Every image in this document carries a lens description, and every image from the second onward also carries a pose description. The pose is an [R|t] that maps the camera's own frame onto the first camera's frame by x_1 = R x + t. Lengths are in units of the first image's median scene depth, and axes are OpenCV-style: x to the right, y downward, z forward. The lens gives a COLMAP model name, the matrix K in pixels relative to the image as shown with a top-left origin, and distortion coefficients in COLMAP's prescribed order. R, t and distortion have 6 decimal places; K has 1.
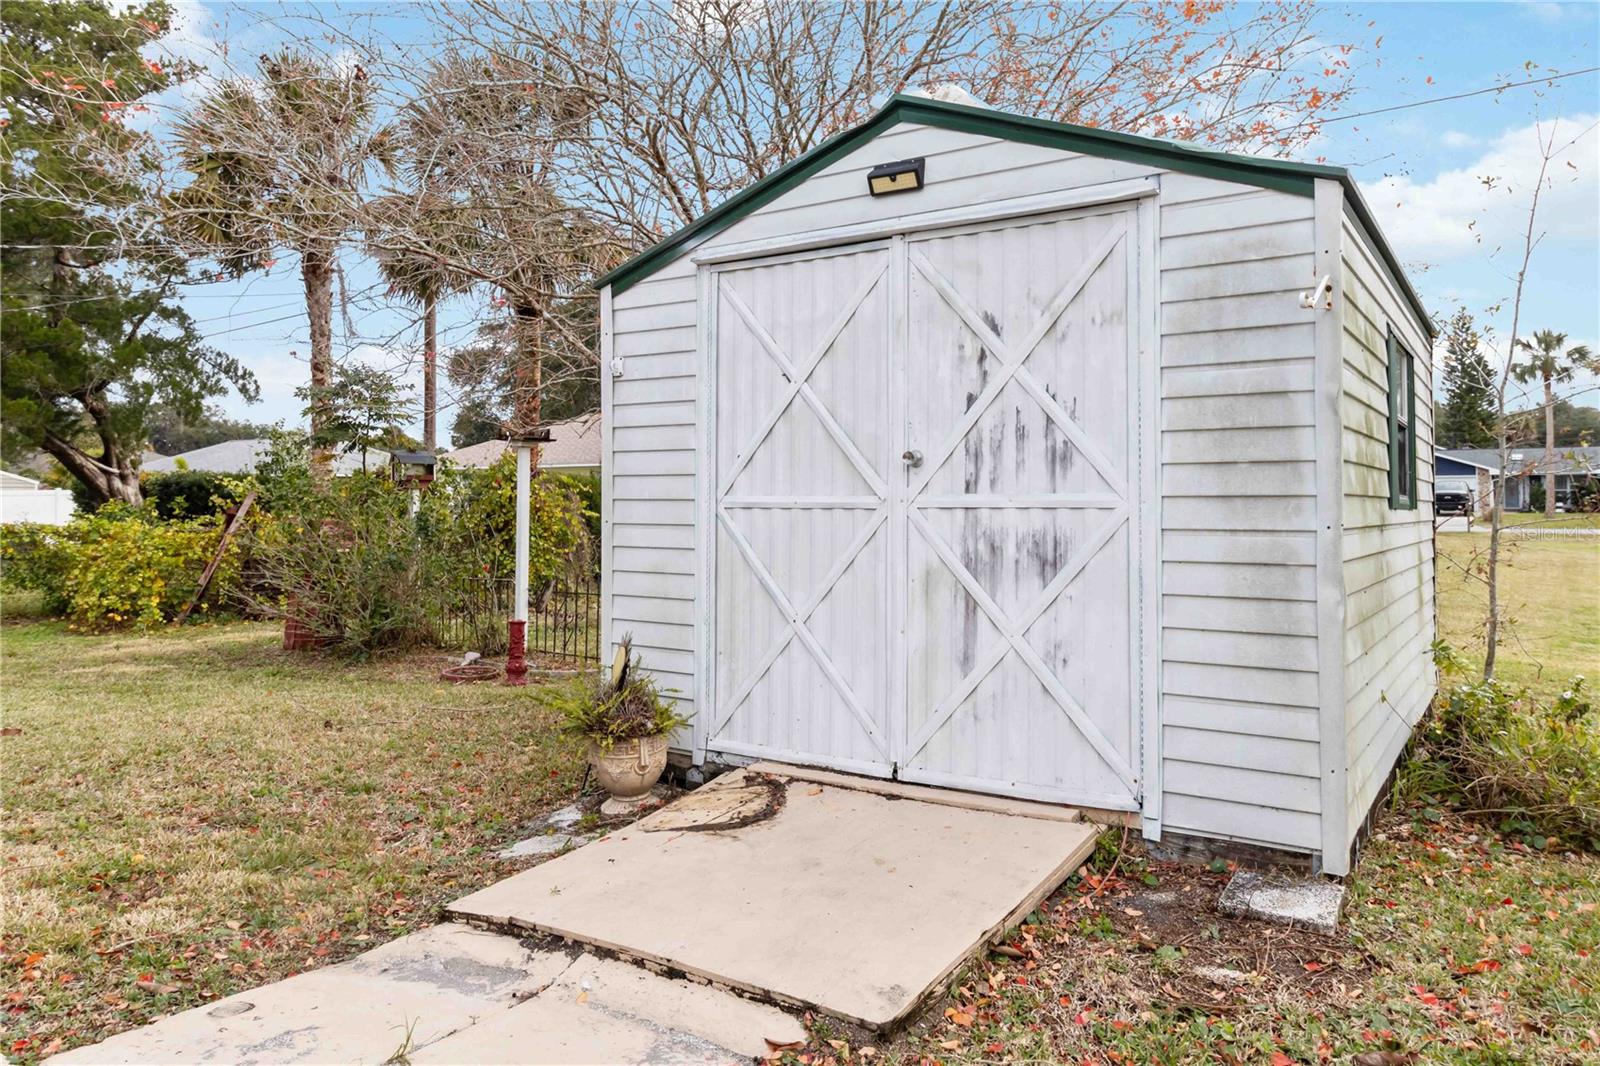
lens RADIAL K [[1097.2, 0, 821.1], [0, 1097.2, 476.9], [0, 0, 1]] dist [0.005412, -0.005009]
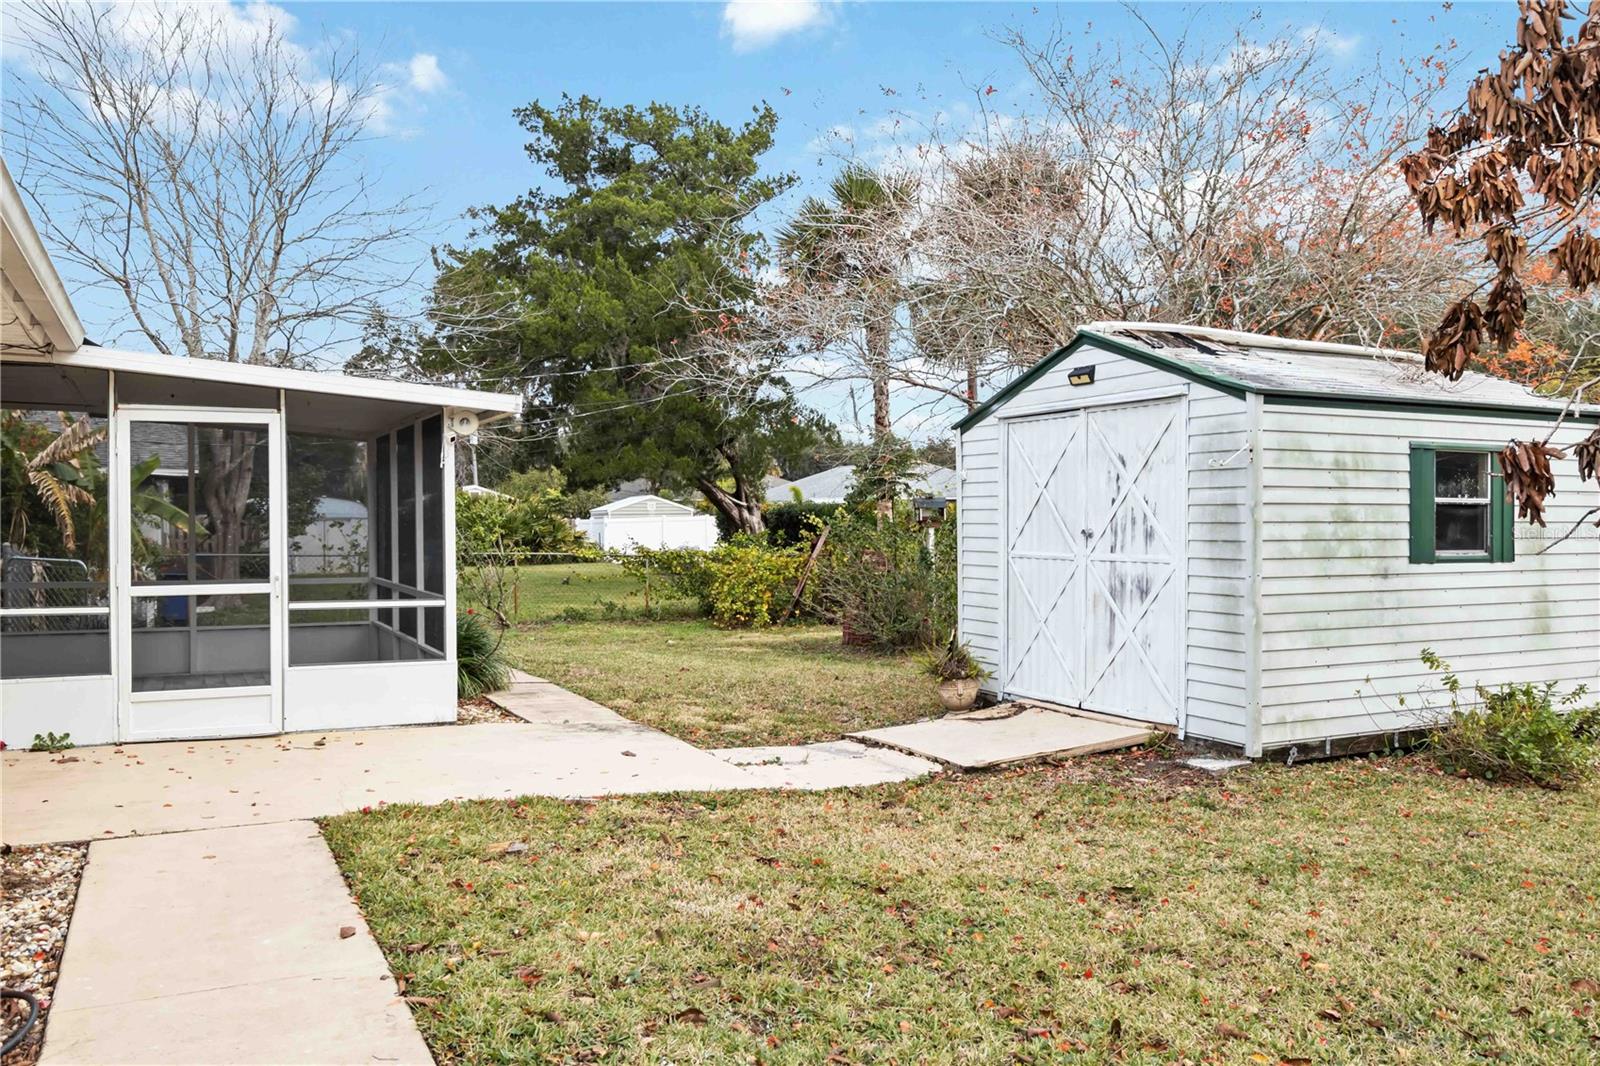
lens RADIAL K [[1260.8, 0, 799.6], [0, 1260.8, 532.2], [0, 0, 1]] dist [-0.007235, -0.002376]
pose [[0.860343, 0.001750, -0.509712, 0.279079], [0.016327, 0.999386, 0.030990, -0.034389], [0.509454, -0.034985, 0.859787, -0.393015]]
